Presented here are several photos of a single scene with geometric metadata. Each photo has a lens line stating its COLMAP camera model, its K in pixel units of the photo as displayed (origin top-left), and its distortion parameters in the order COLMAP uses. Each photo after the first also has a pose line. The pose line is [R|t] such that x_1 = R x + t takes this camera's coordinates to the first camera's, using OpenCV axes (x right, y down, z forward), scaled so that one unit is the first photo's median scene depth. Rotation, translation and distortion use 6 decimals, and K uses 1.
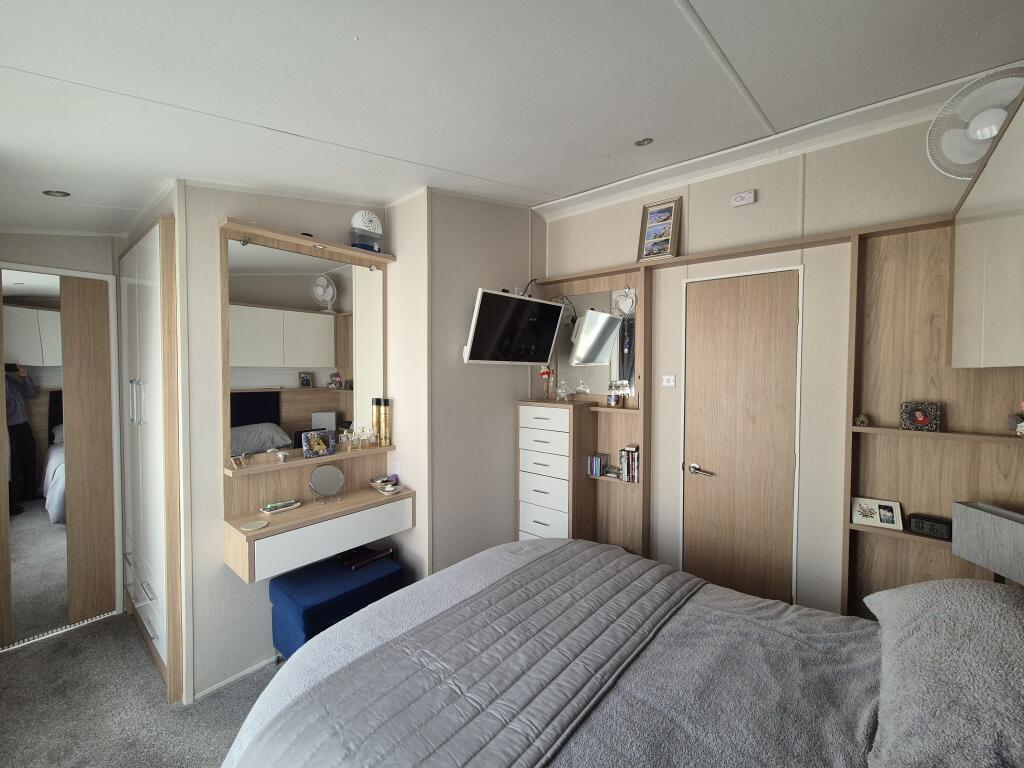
lens RADIAL K [[416.6, 0, 516.5], [0, 416.6, 381.8], [0, 0, 1]] dist [-0.003956, 0.000639]
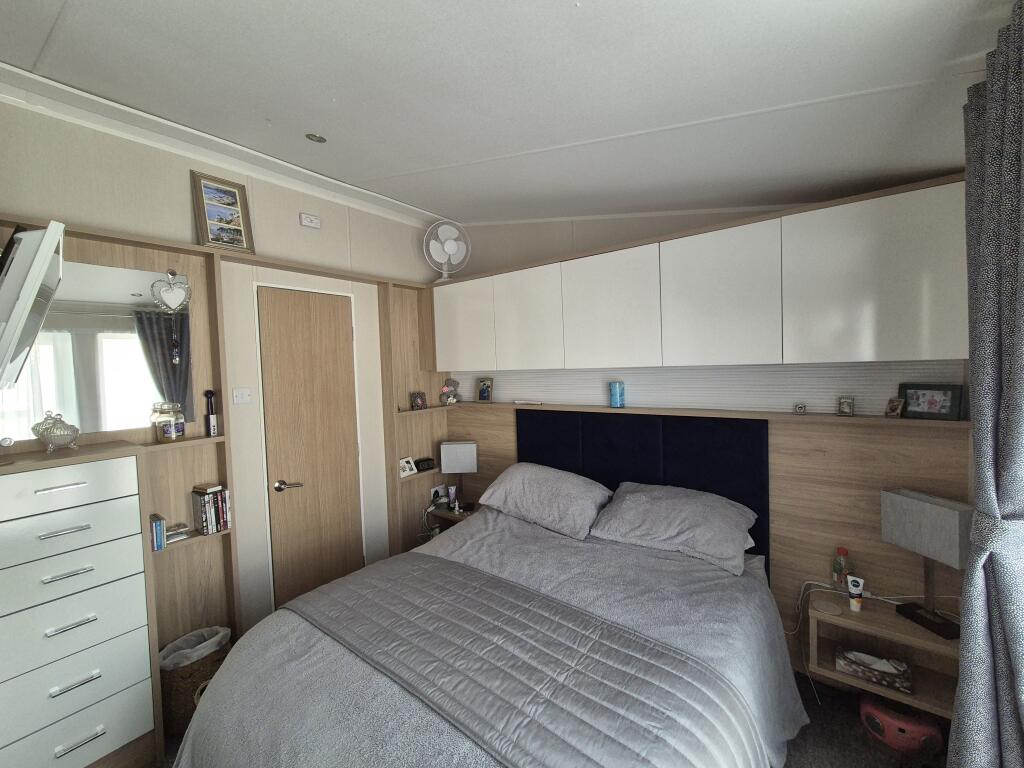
lens RADIAL K [[416.6, 0, 515.3], [0, 416.6, 379.7], [0, 0, 1]] dist [-0.003956, 0.000639]
pose [[-0.039063, -0.042419, 0.998336, -0.522304], [0.062929, 0.997011, 0.044825, -0.039219], [-0.997253, 0.064575, -0.036277, 0.485282]]
